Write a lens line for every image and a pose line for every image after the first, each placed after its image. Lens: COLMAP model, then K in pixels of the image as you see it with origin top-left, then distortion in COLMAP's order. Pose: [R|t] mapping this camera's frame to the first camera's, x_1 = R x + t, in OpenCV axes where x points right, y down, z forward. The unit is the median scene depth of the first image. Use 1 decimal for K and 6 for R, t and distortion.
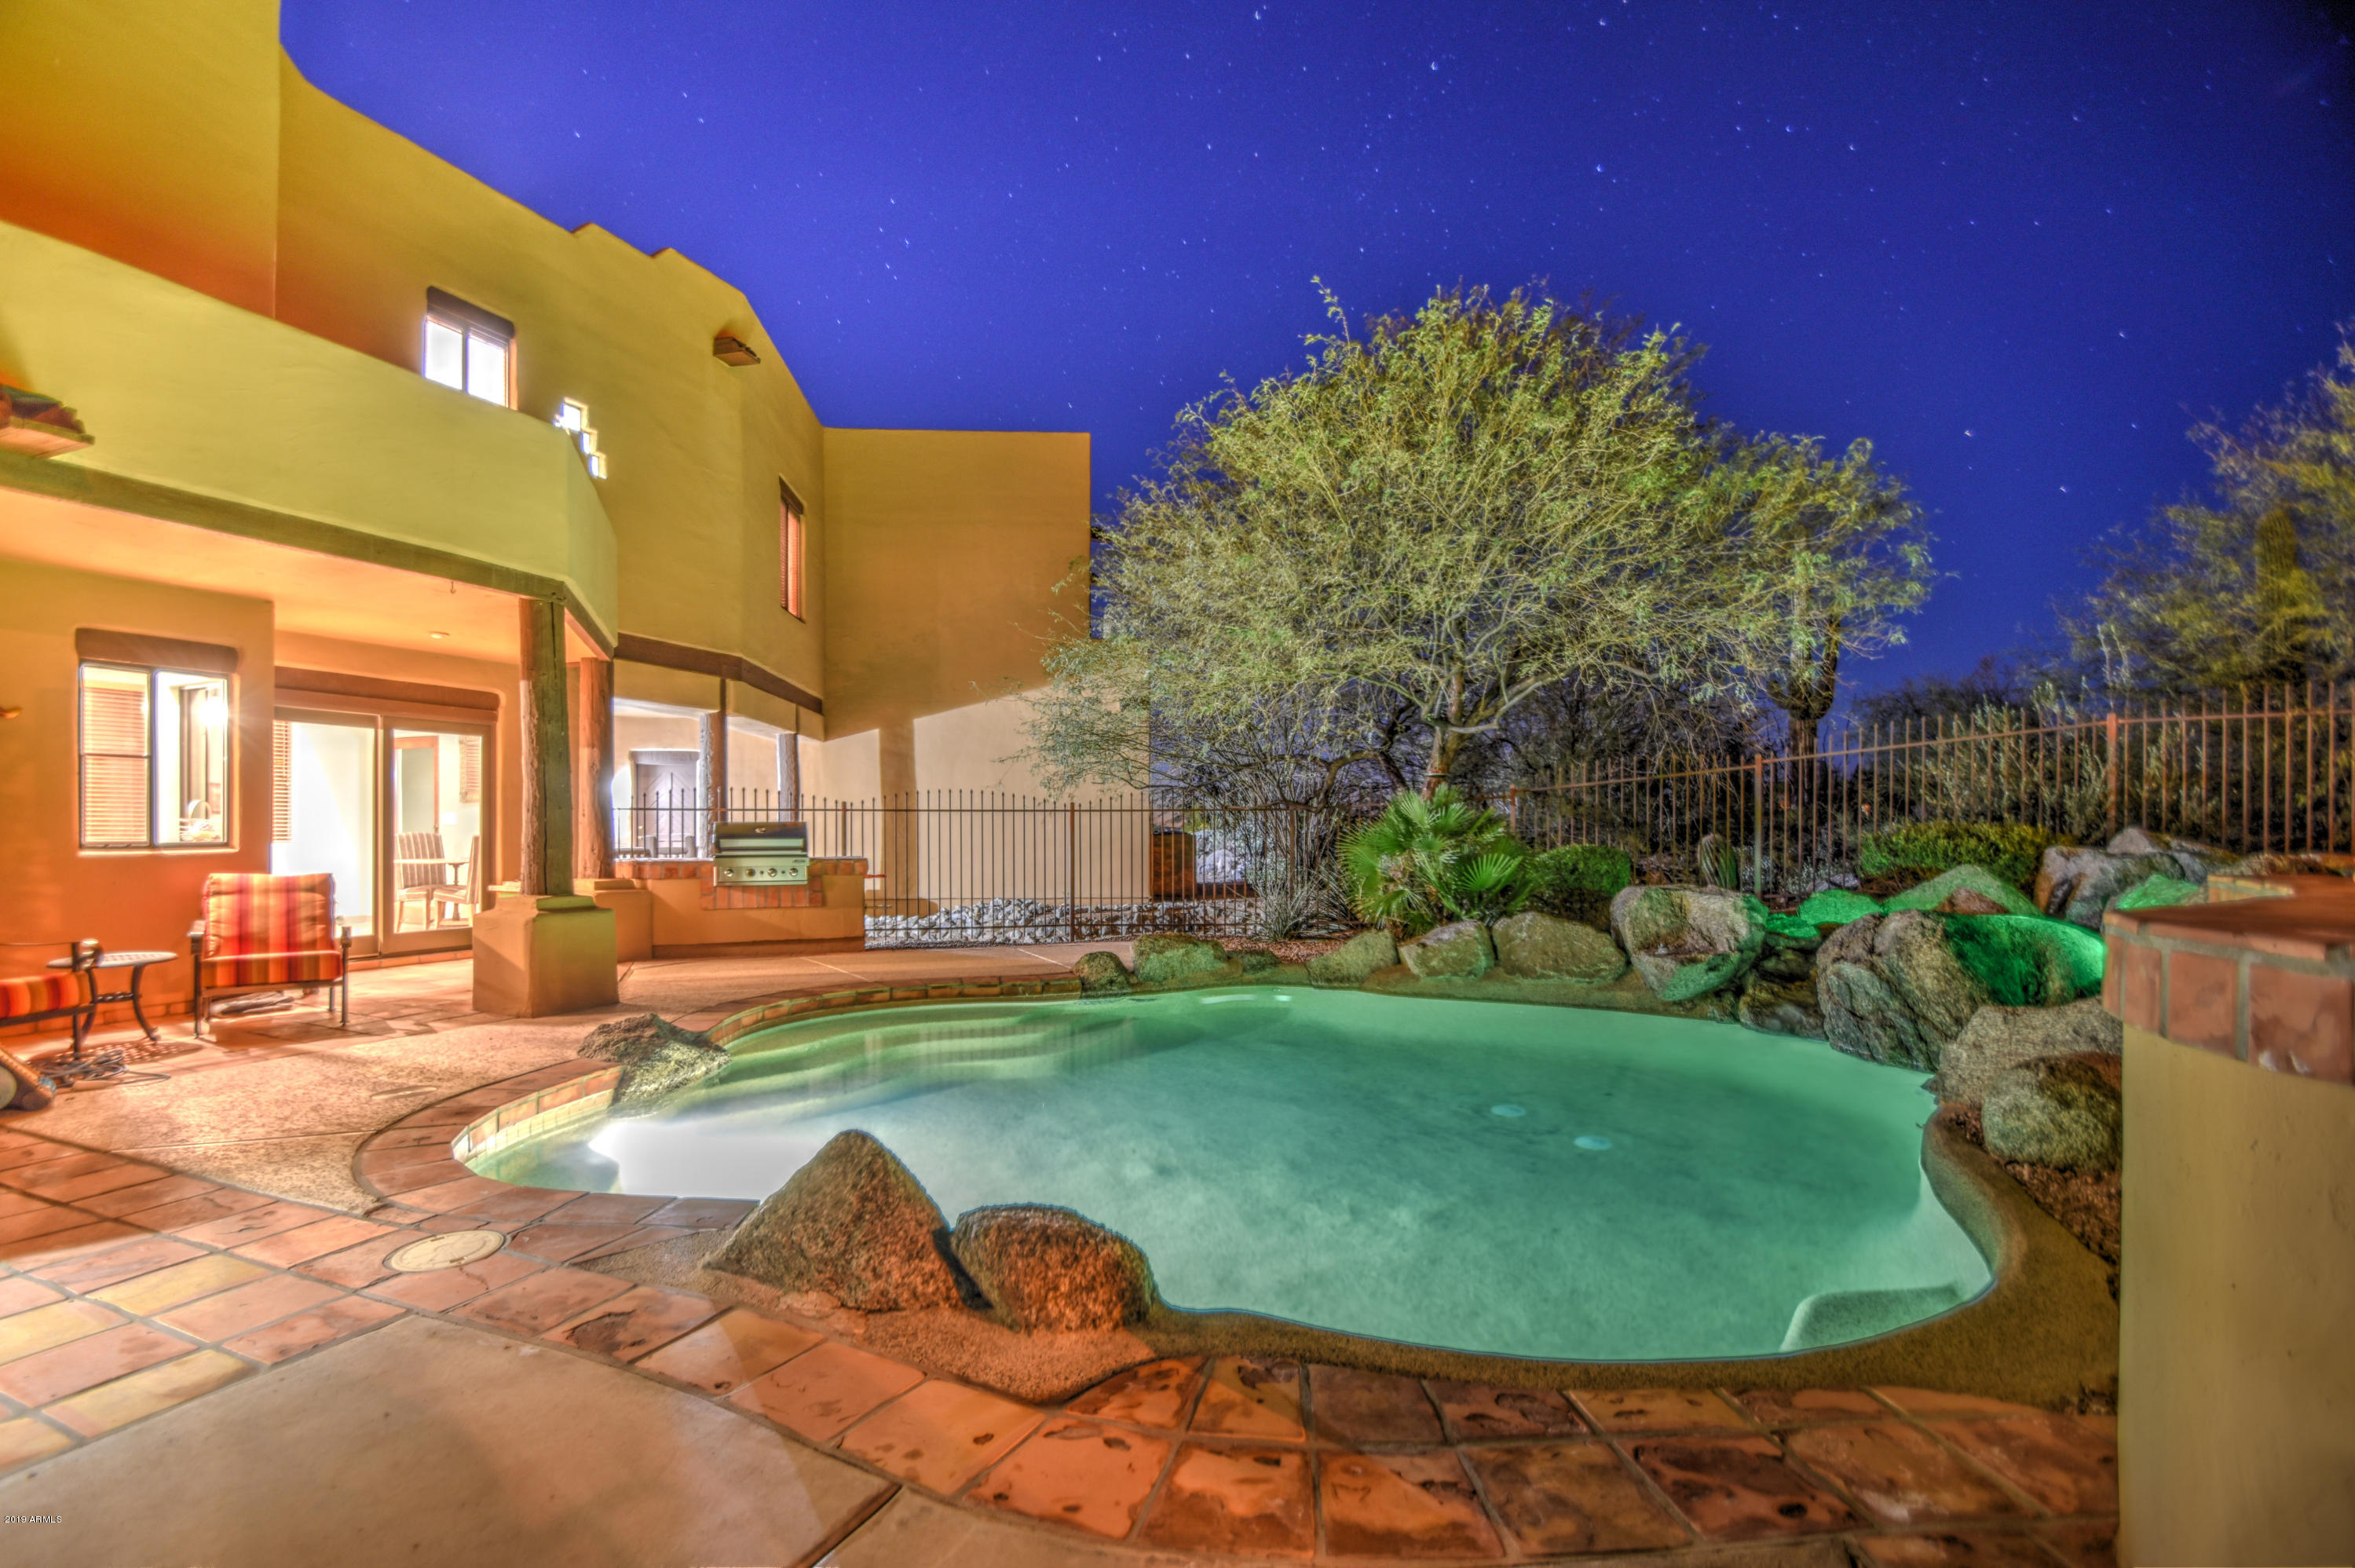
lens RADIAL K [[1061.9, 0, 1081.6], [0, 1061.9, 809.4], [0, 0, 1]] dist [0.005426, -0.013055]
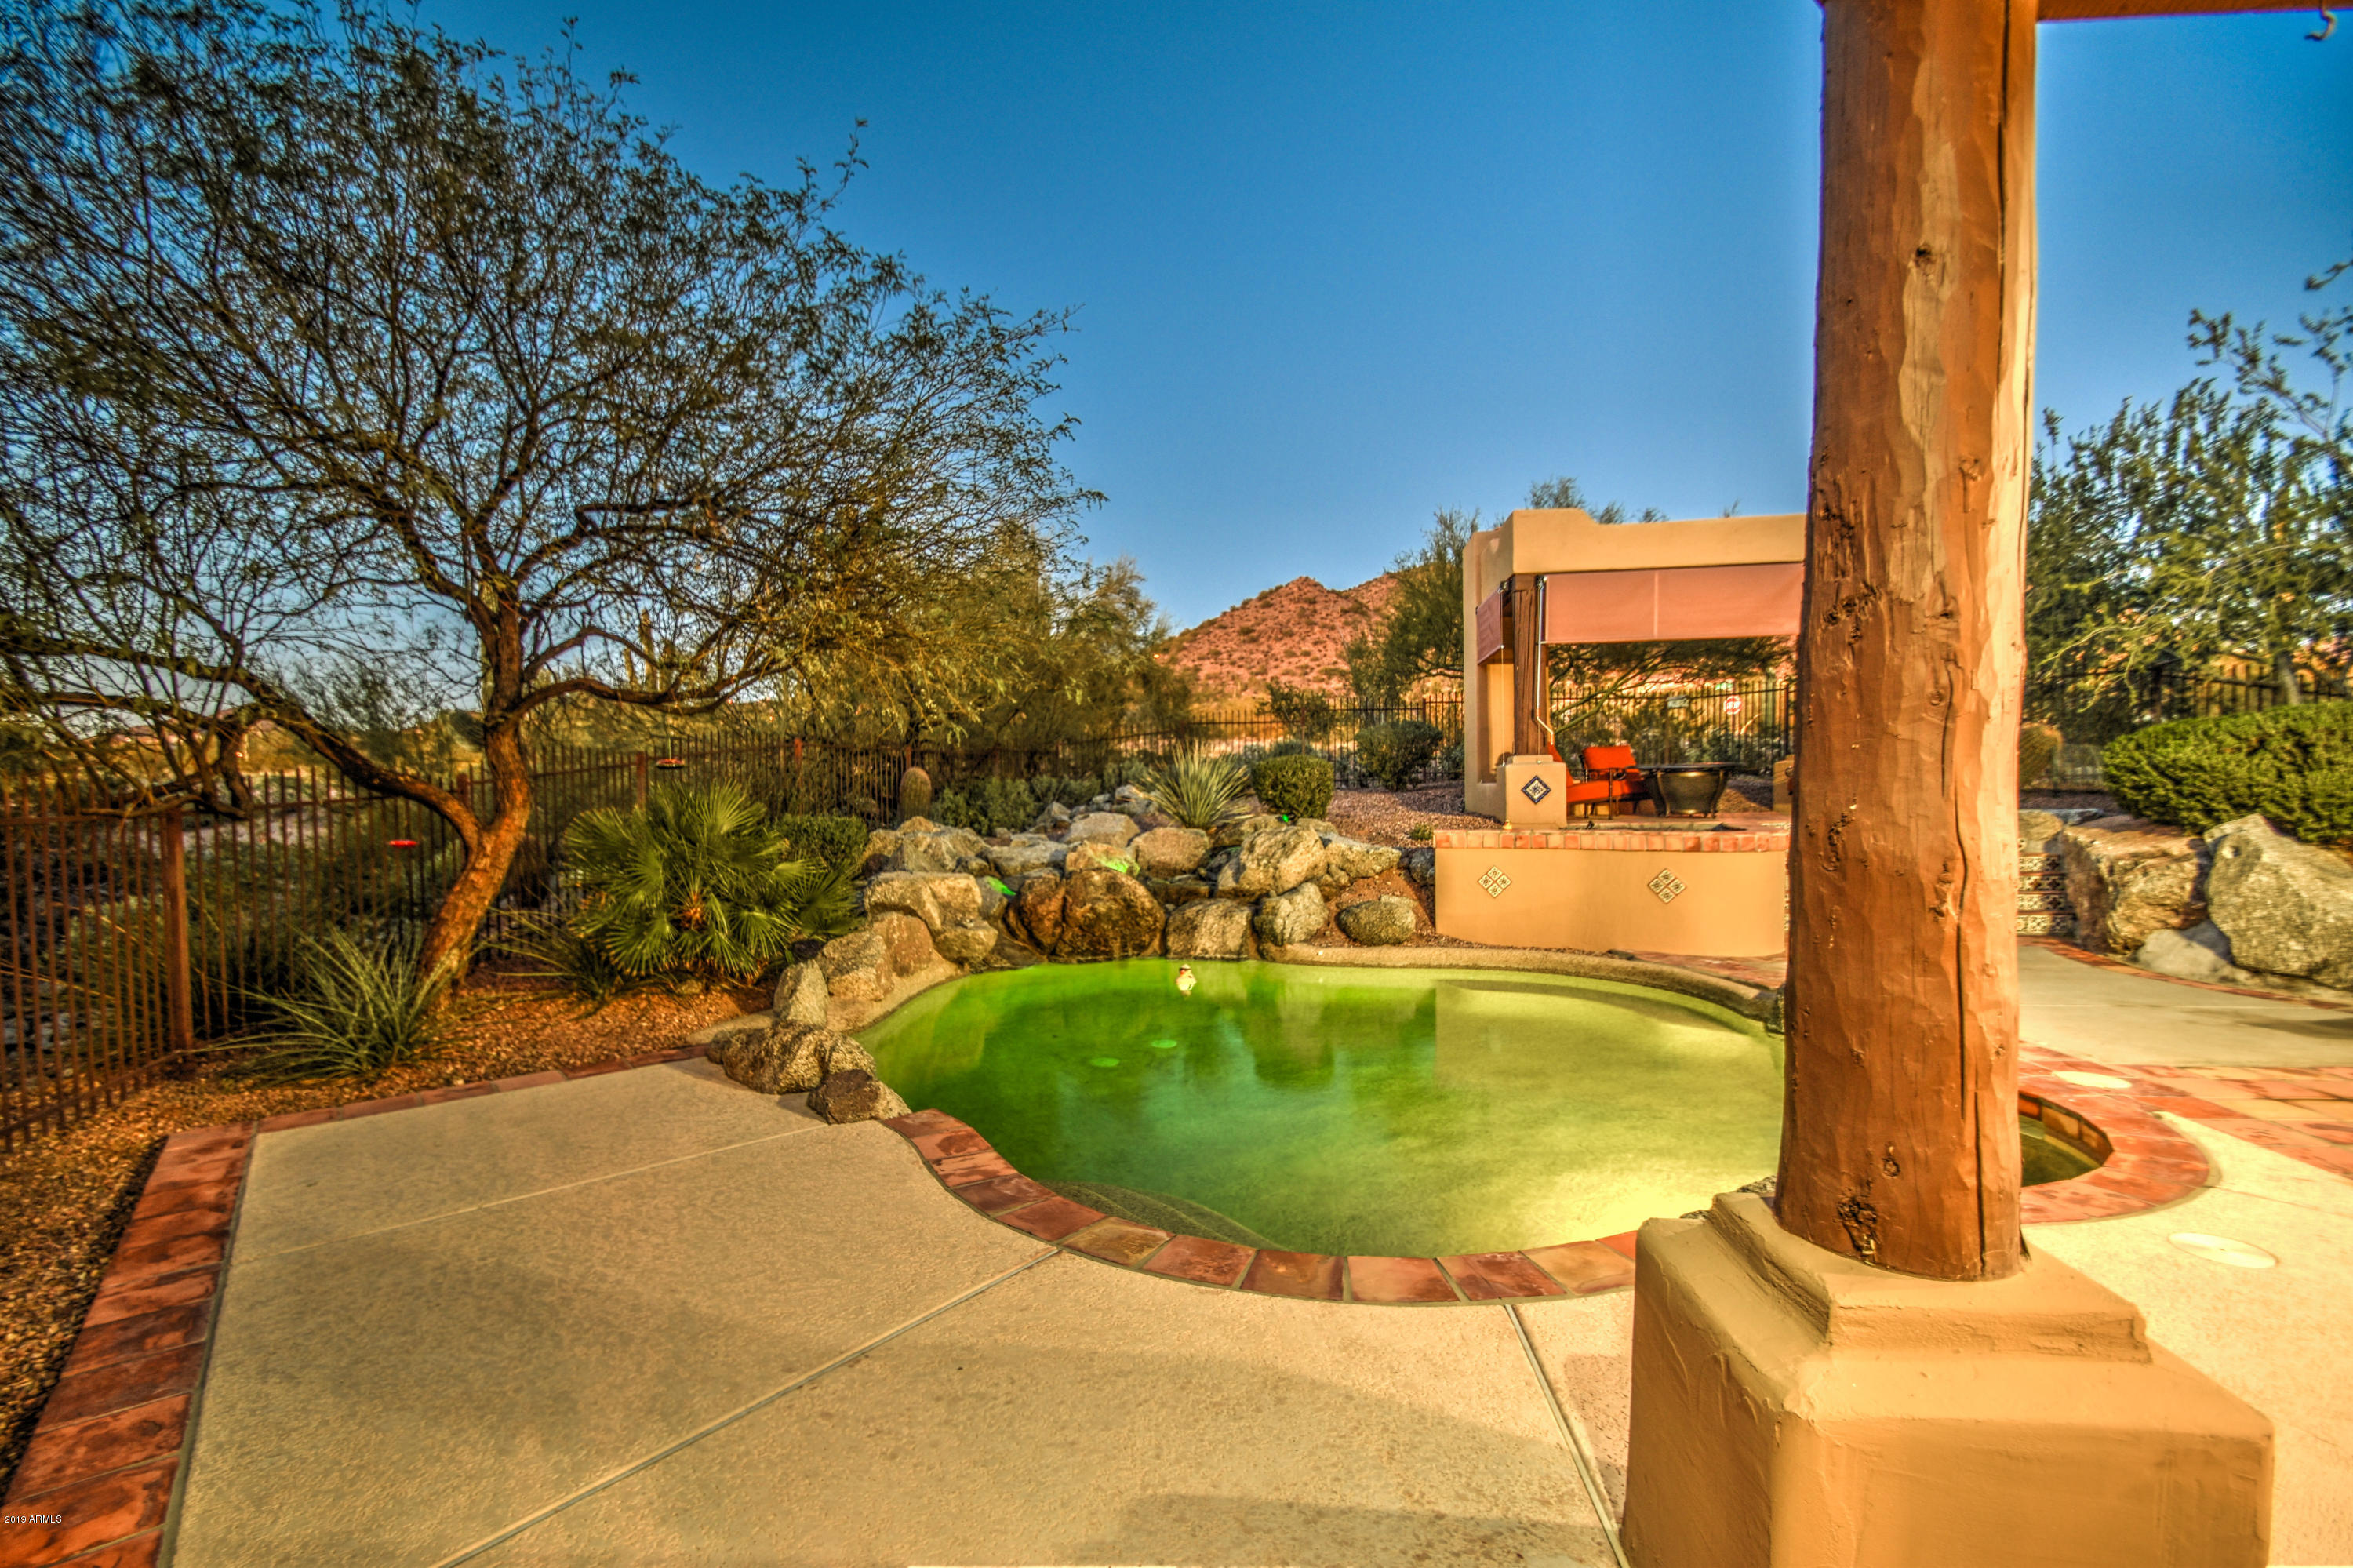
lens RADIAL K [[1069.0, 0, 1145.4], [0, 1069.0, 799.7], [0, 0, 1]] dist [0.002508, -0.012070]
pose [[-0.359001, -0.006950, 0.933311, -0.654017], [-0.004154, 0.999974, 0.005848, -0.018812], [-0.933328, -0.001778, -0.359020, 1.208936]]
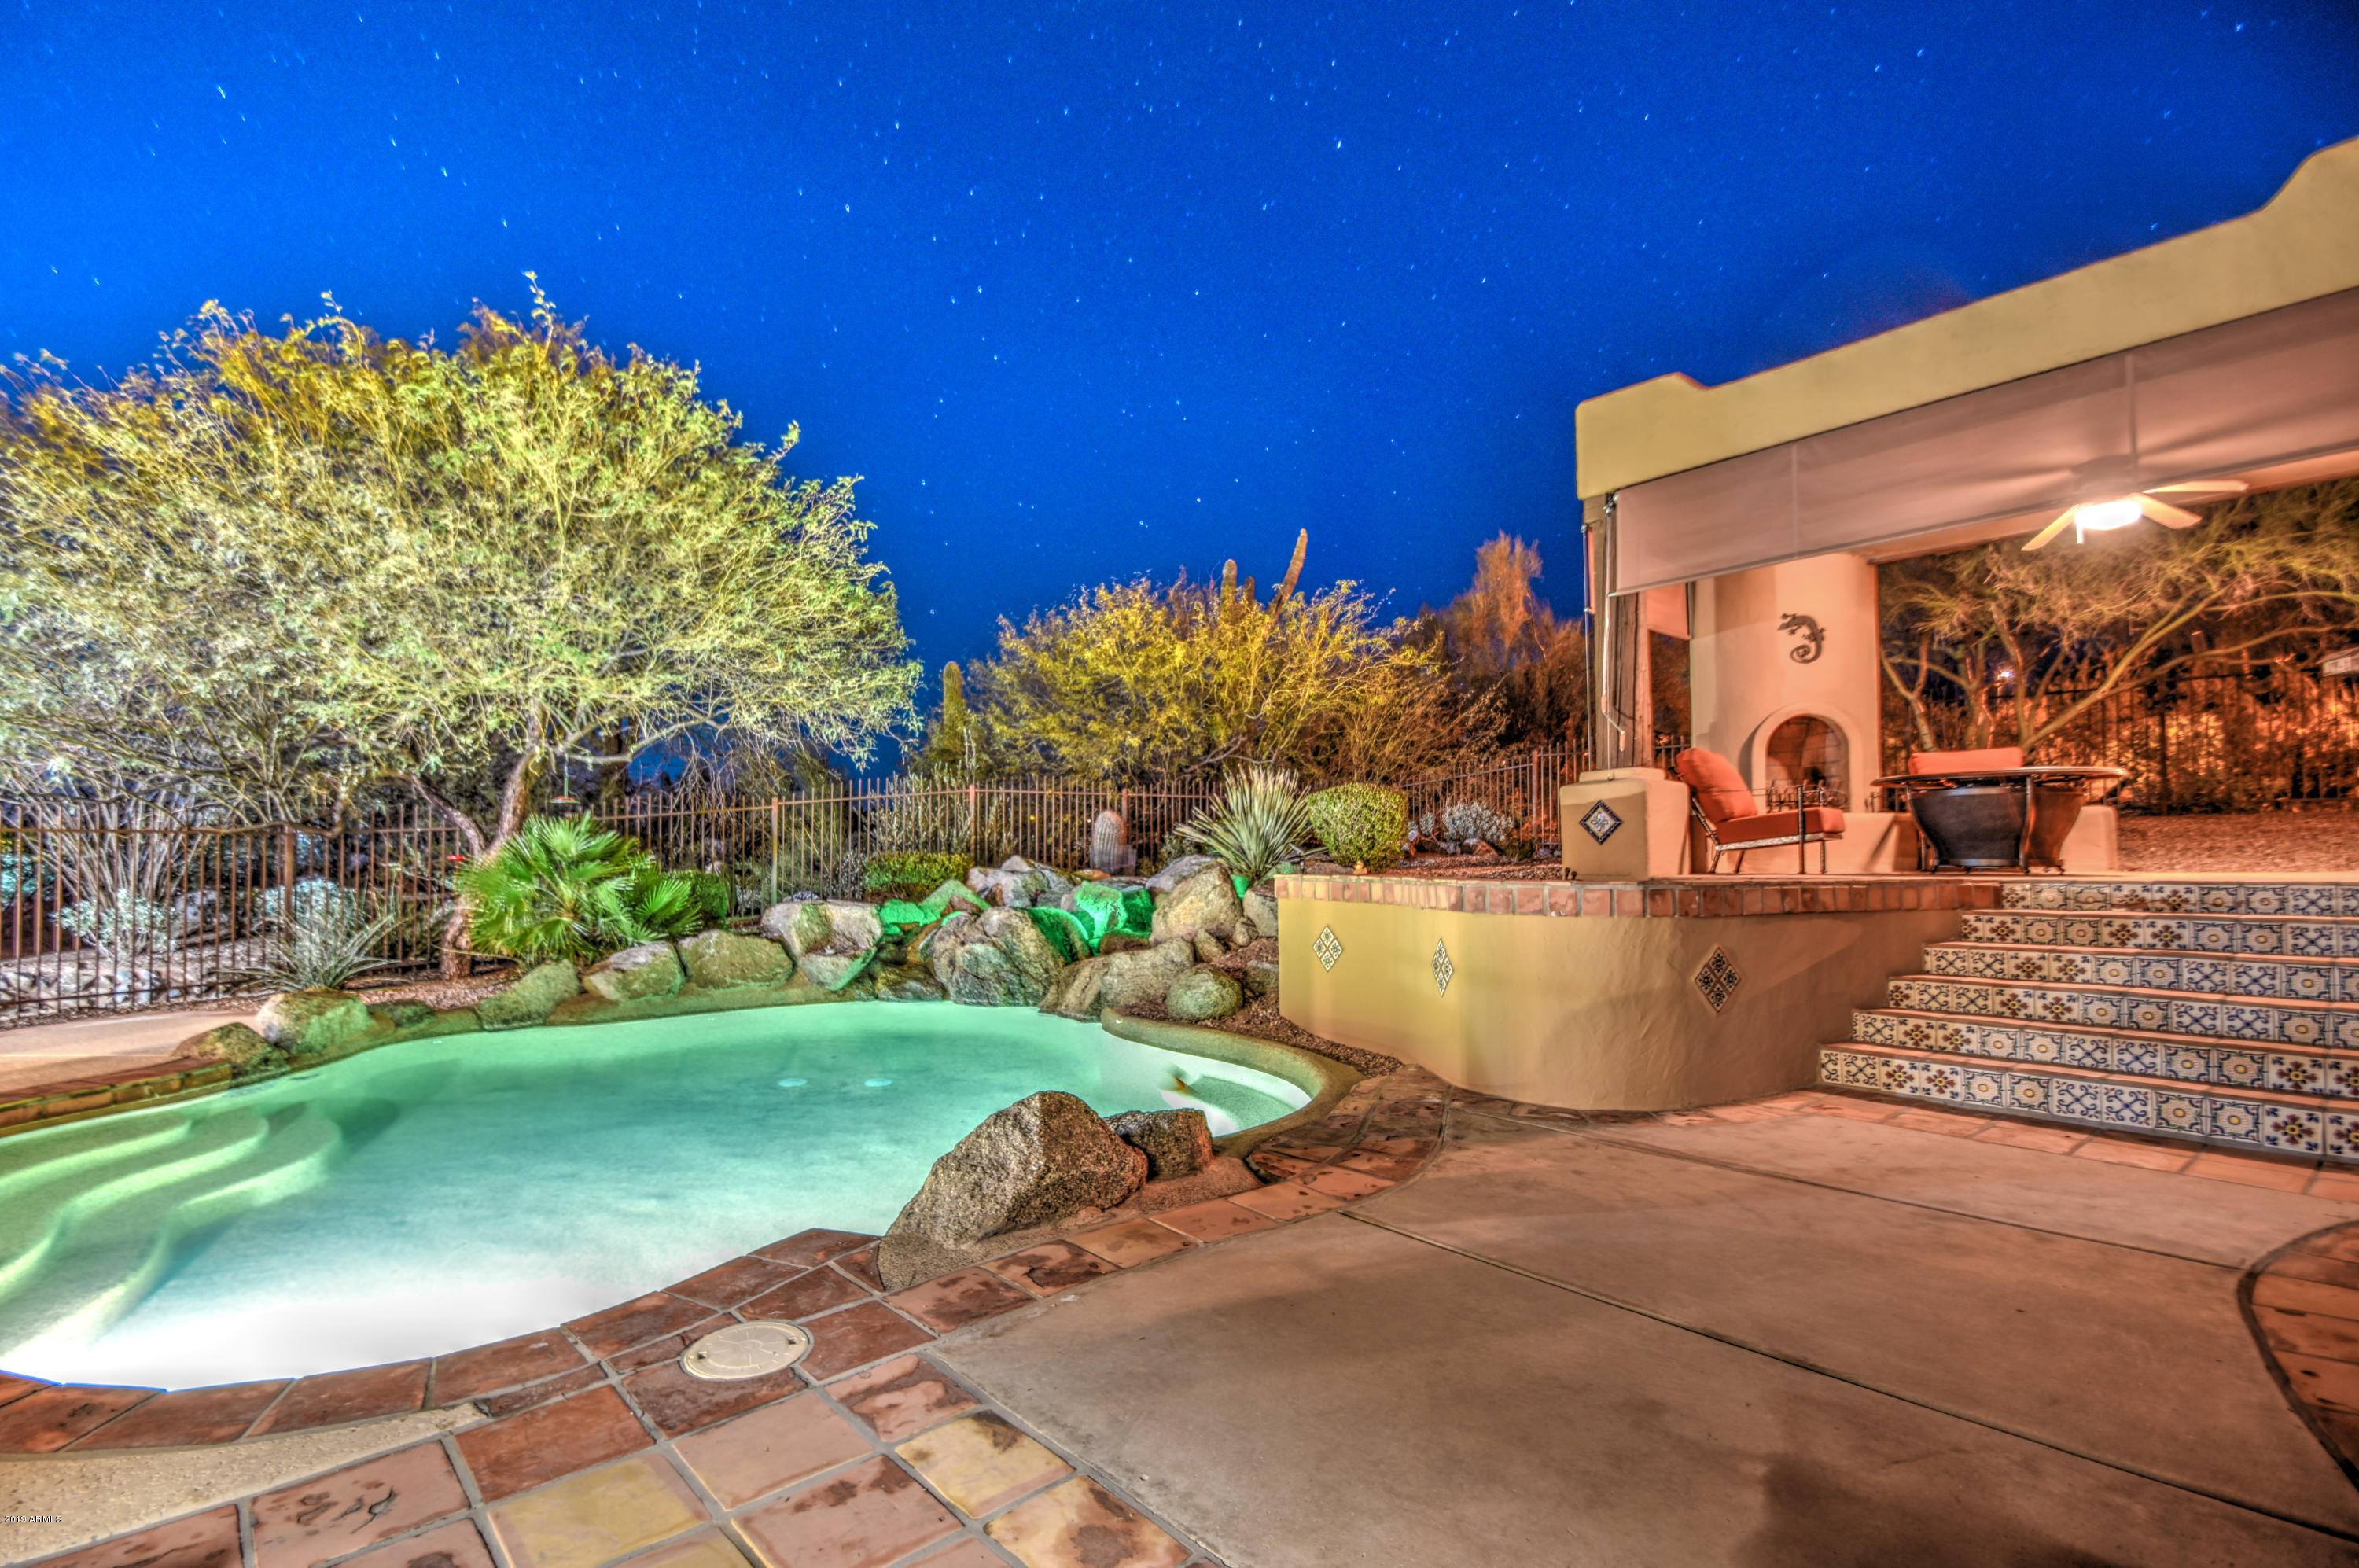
lens RADIAL K [[1086.2, 0, 1154.9], [0, 1086.2, 790.5], [0, 0, 1]] dist [0.008997, -0.014248]
pose [[0.366637, 0.056967, 0.928618, -0.515448], [-0.014978, 0.998356, -0.055332, 0.005782], [-0.930243, 0.006378, 0.366888, 0.149708]]
